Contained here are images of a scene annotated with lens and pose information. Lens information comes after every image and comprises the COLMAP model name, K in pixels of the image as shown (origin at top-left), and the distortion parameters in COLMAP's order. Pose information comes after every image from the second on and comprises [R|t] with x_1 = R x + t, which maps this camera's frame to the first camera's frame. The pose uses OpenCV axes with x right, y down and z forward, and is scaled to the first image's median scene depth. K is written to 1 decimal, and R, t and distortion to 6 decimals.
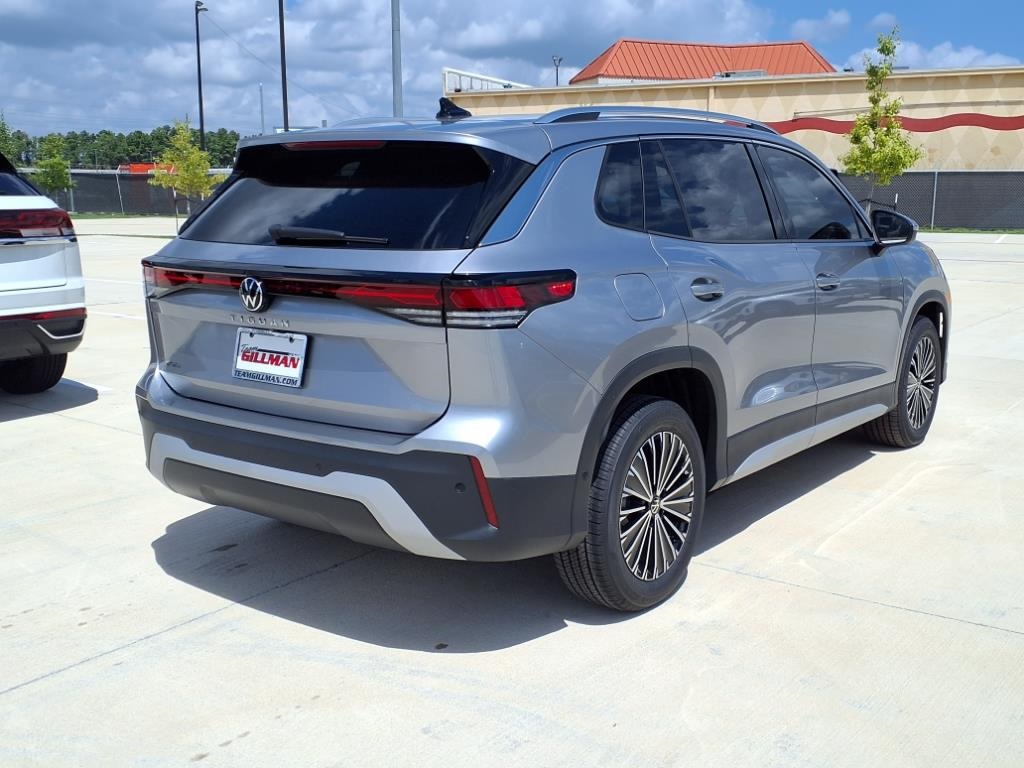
lens RADIAL K [[1047.0, 0, 520.9], [0, 1047.0, 380.8], [0, 0, 1]] dist [0.004575, 0.000000]
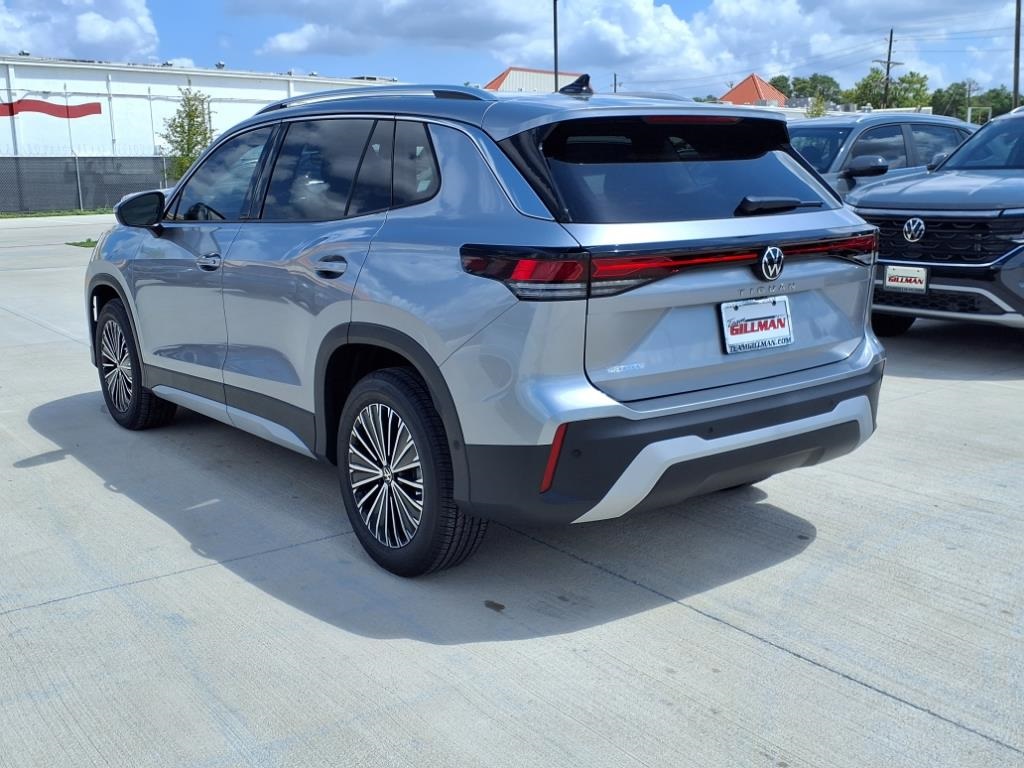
lens RADIAL K [[1047.0, 0, 520.6], [0, 1047.0, 388.8], [0, 0, 1]] dist [0.004575, 0.000000]
pose [[0.306284, -0.203550, 0.929923, -1.266684], [0.183379, 0.971191, 0.152185, -0.158784], [-0.934110, 0.123916, 0.334787, 0.865104]]
